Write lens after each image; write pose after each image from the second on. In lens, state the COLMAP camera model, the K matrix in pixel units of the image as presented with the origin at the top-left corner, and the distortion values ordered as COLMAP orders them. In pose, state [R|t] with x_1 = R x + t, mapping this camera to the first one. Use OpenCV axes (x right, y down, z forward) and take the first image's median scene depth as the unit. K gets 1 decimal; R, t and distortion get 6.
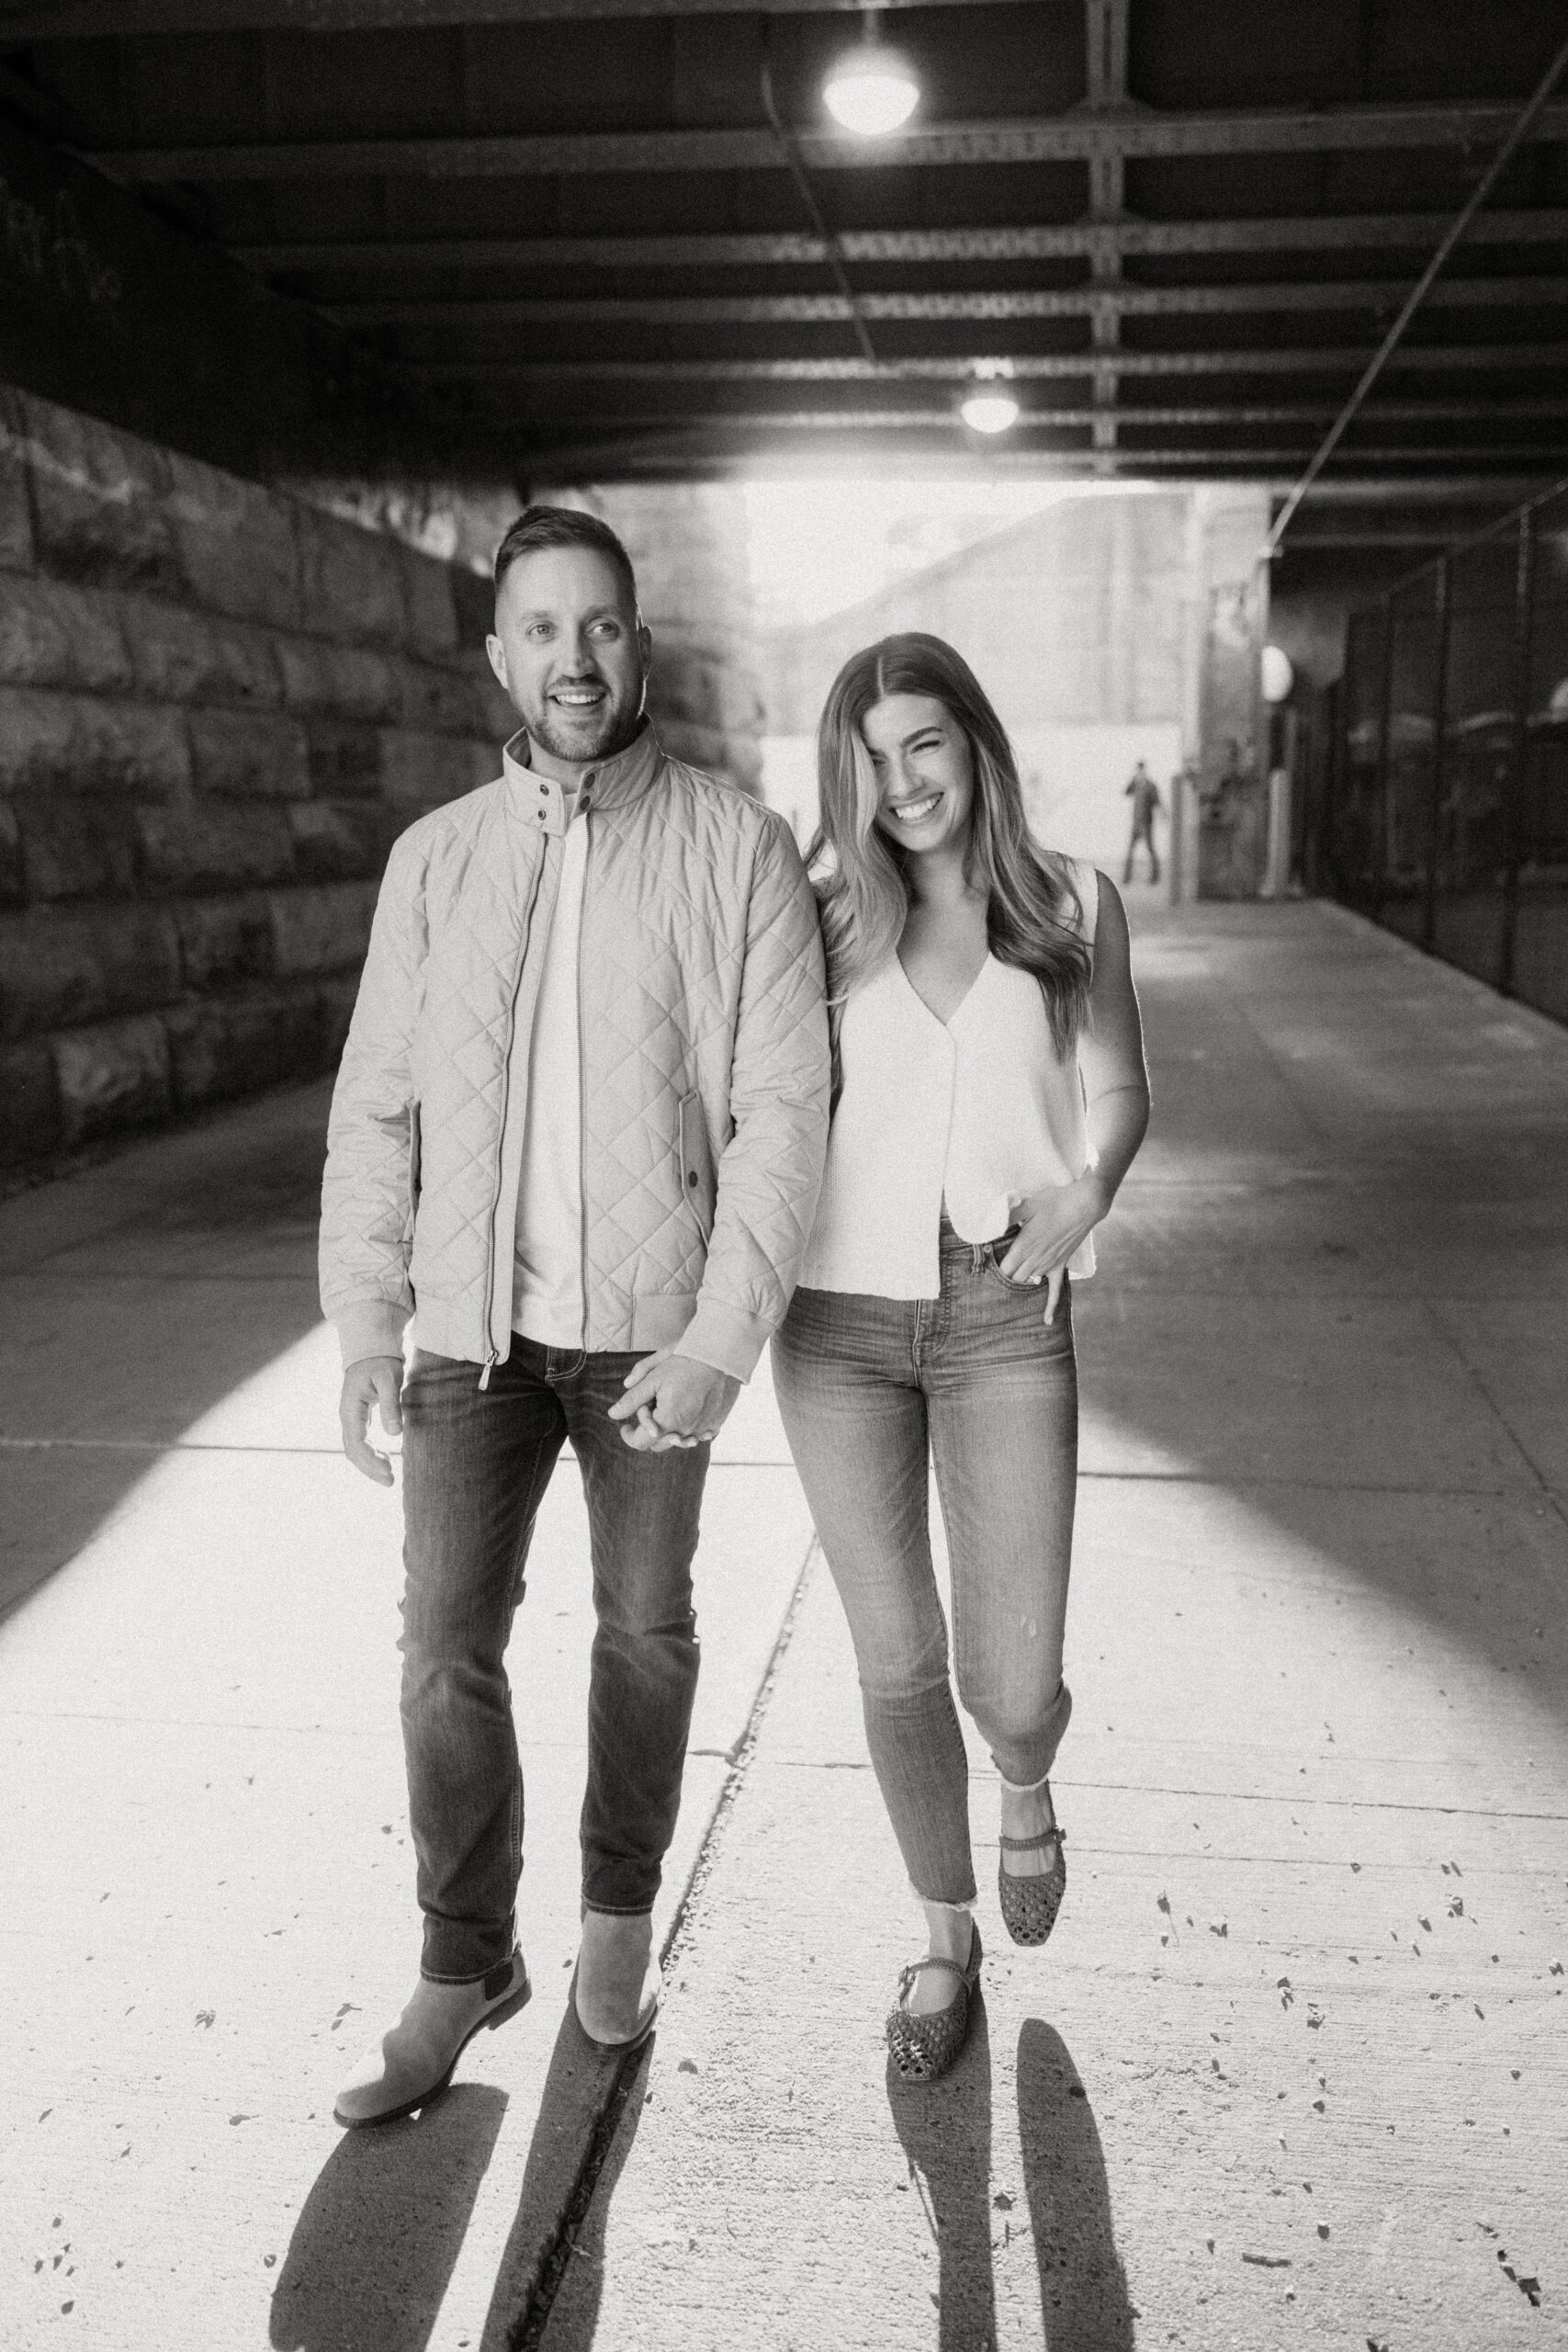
lens RADIAL K [[1872.0, 0, 784.0], [0, 1872.0, 1176.0], [0, 0, 1]] dist [-0.003468, 0.011485]
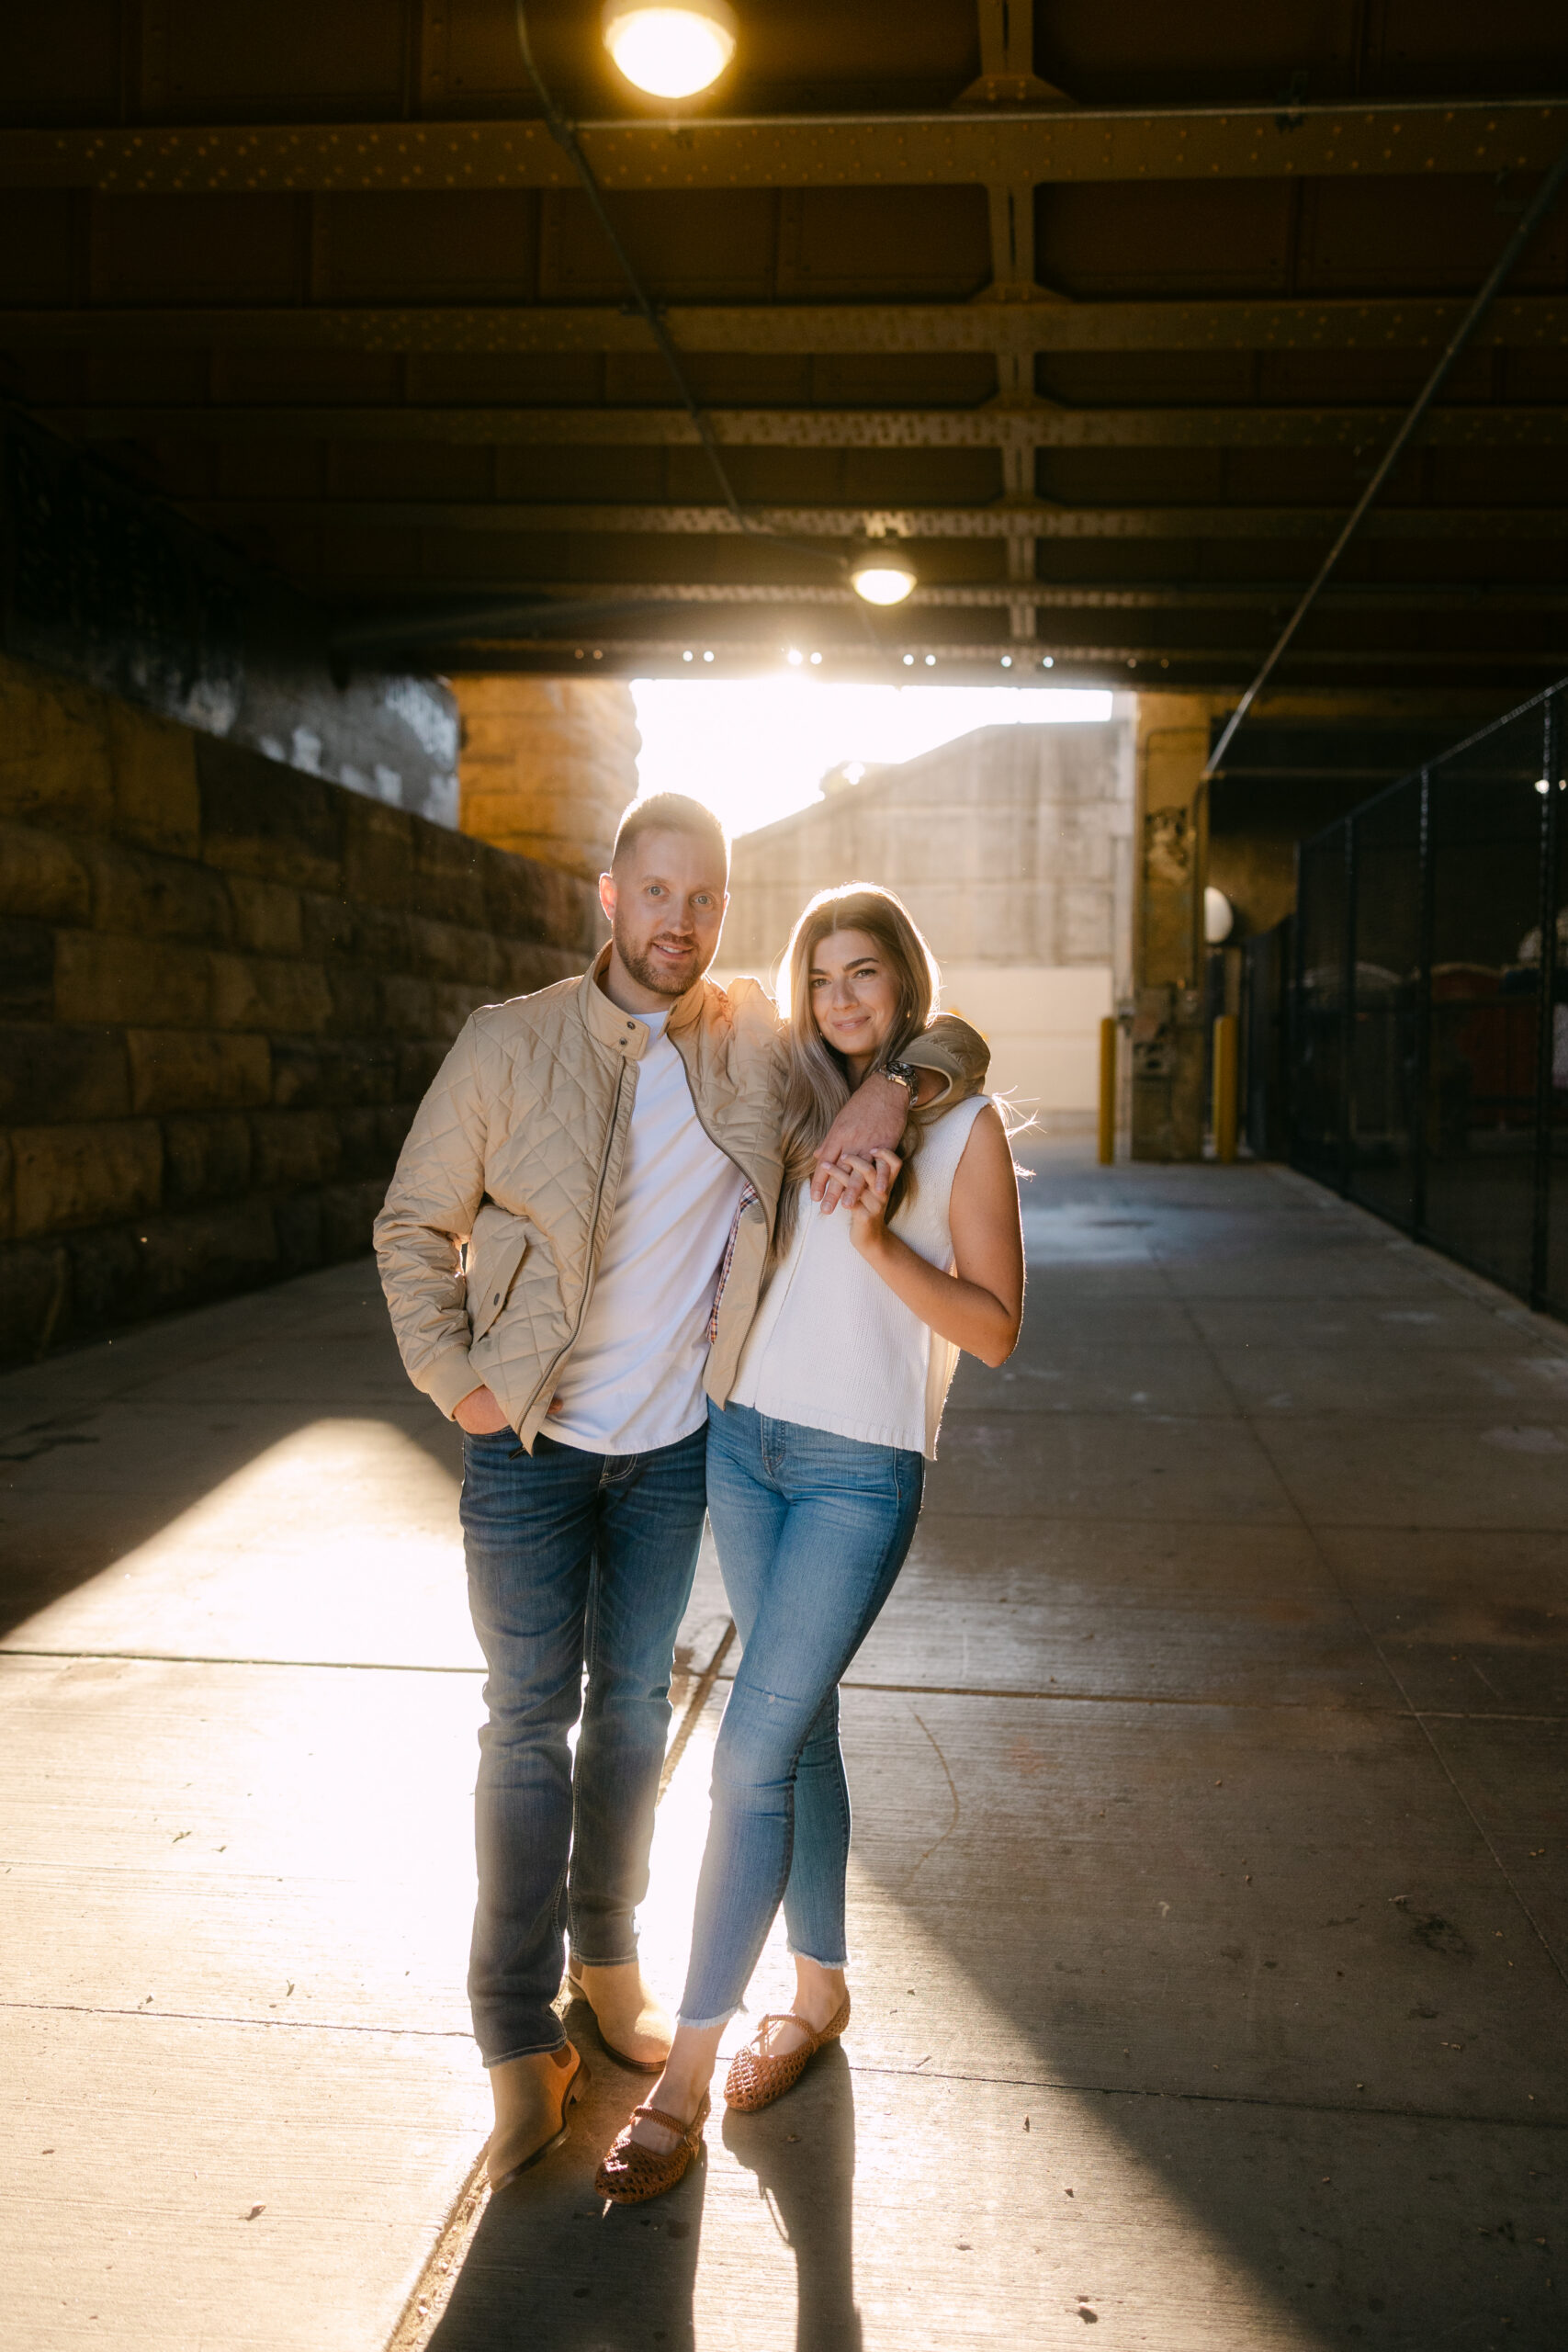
lens RADIAL K [[1872.0, 0, 784.0], [0, 1872.0, 1176.0], [0, 0, 1]] dist [-0.003468, 0.011485]
pose [[0.999226, 0.021377, 0.033009, 0.046841], [-0.017080, 0.991963, -0.125368, -0.043799], [-0.035424, 0.124707, 0.991561, 0.221958]]
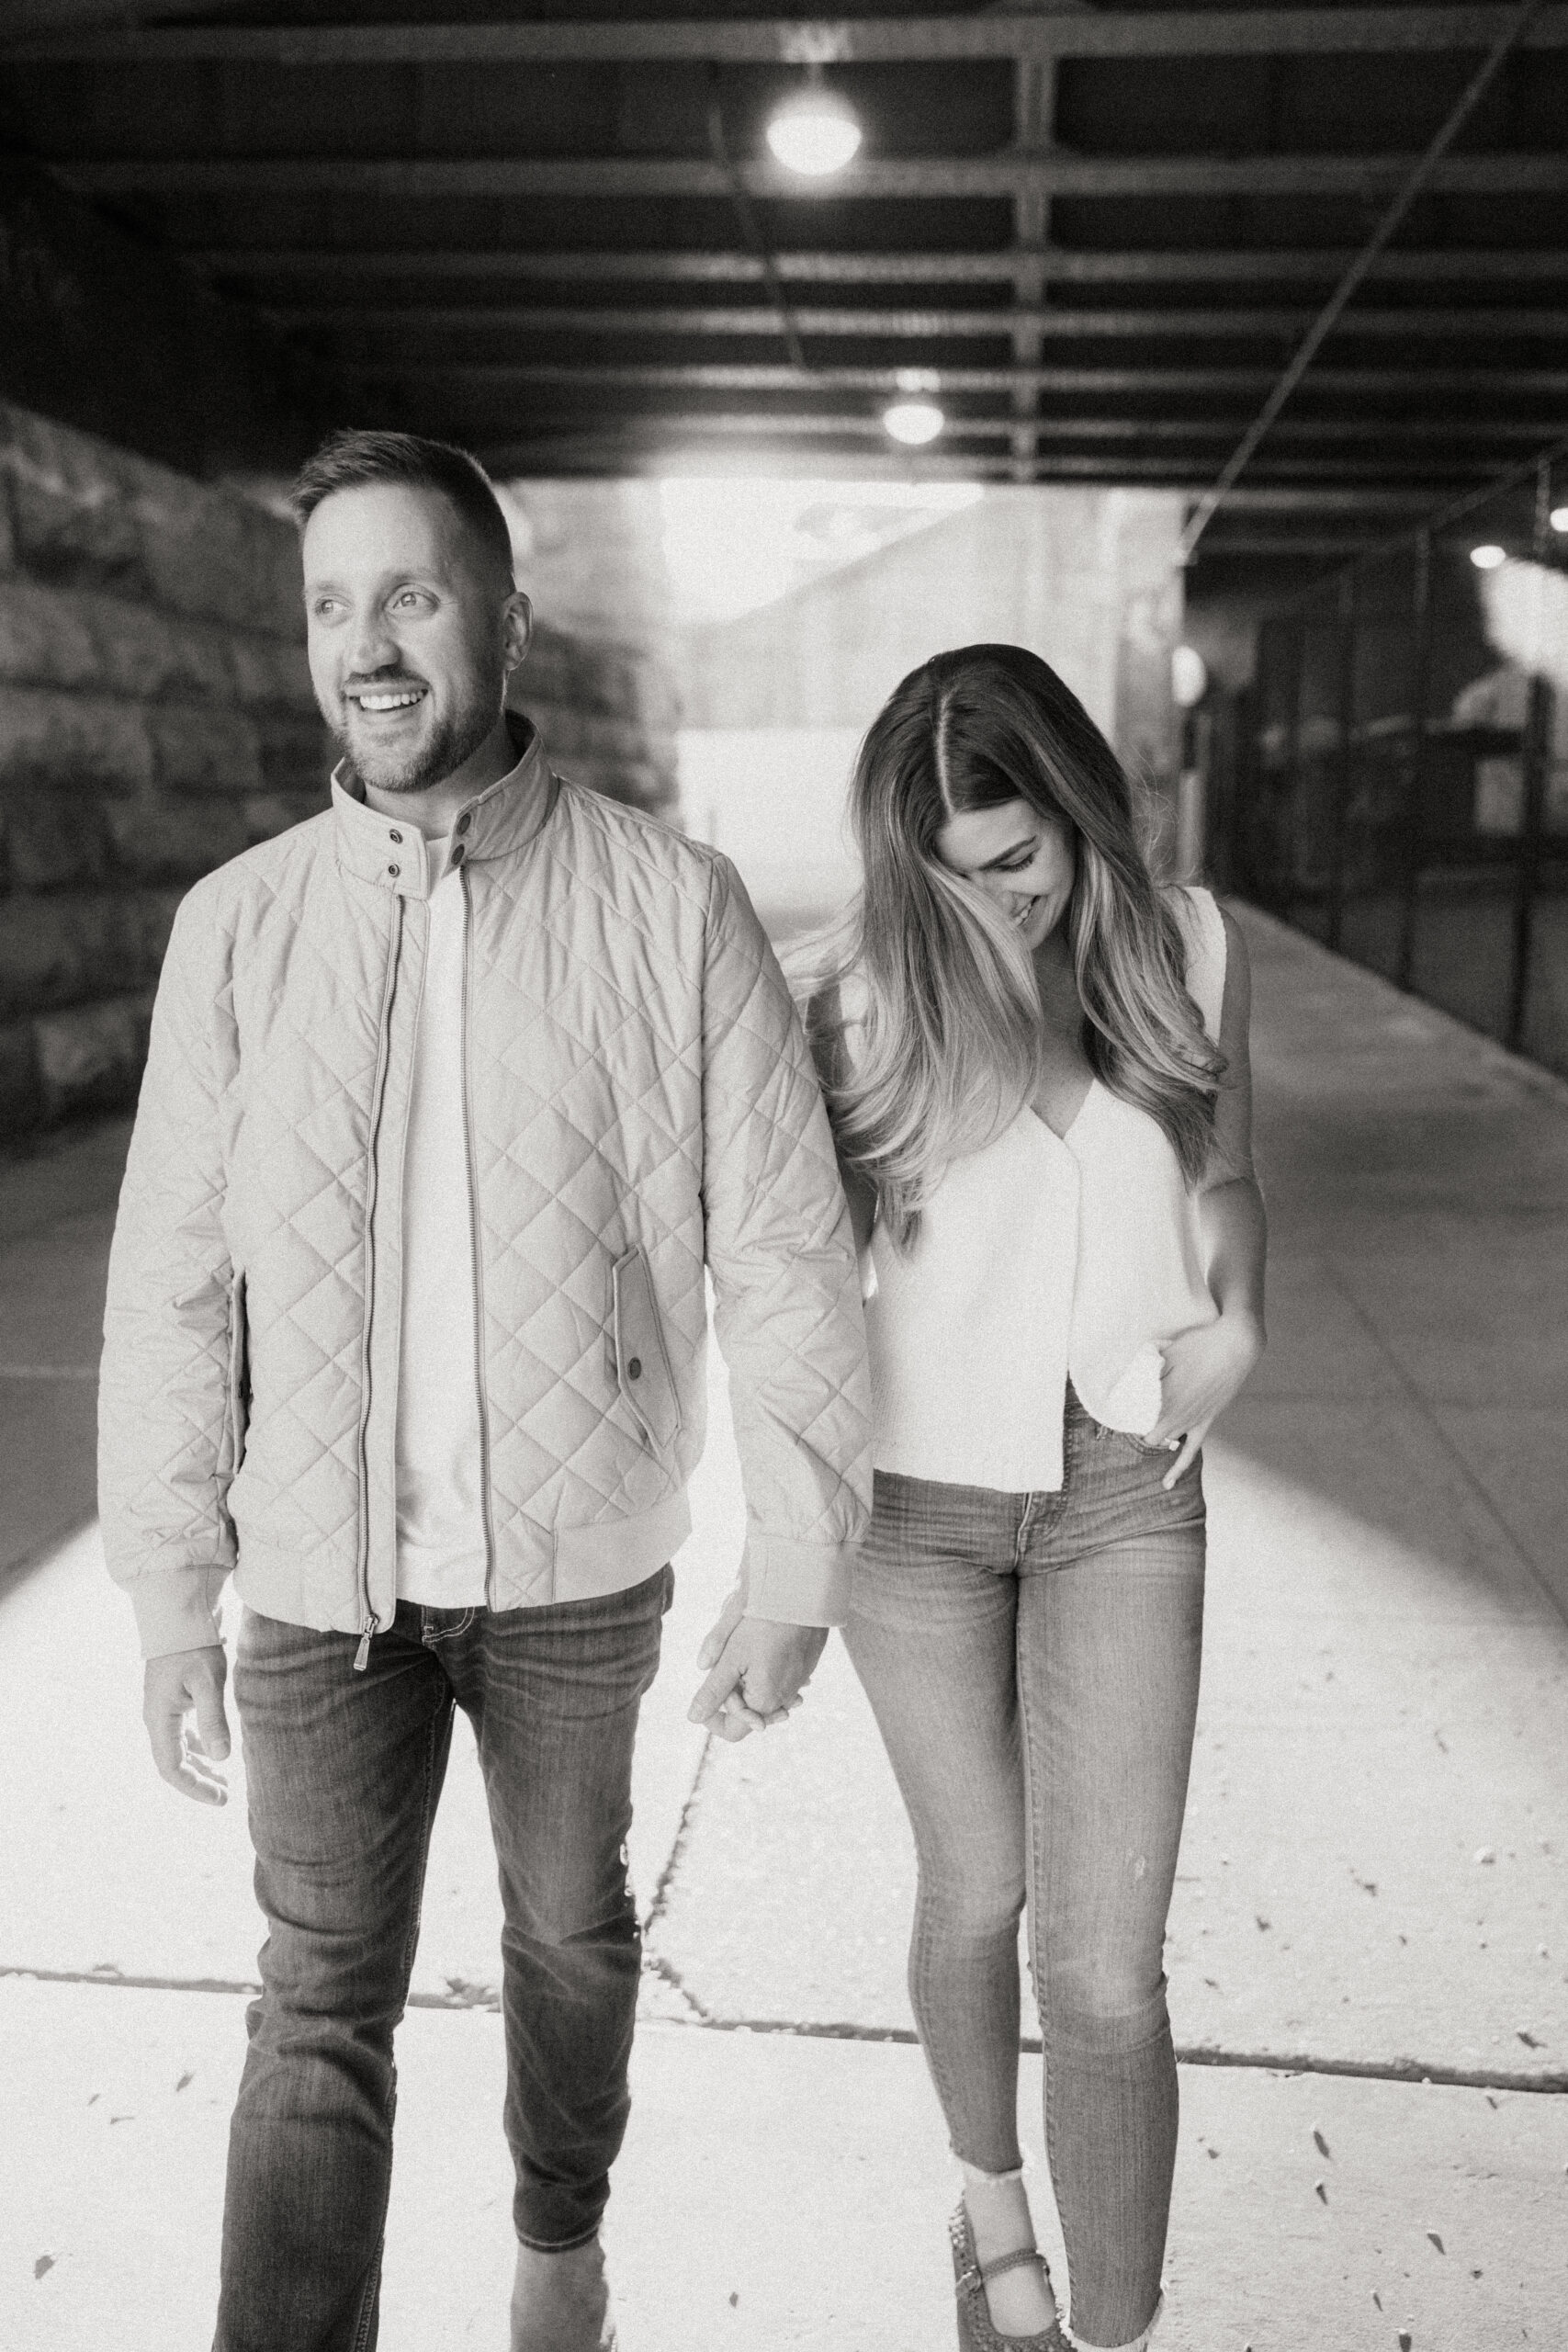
lens RADIAL K [[1924.1, 0, 773.1], [0, 1924.1, 1189.8], [0, 0, 1]] dist [0.008023, -0.003145]
pose [[0.998962, 0.001088, 0.045545, -0.015659], [-0.001268, 0.999992, 0.003909, 0.009748], [-0.045540, -0.003963, 0.998955, -0.057285]]
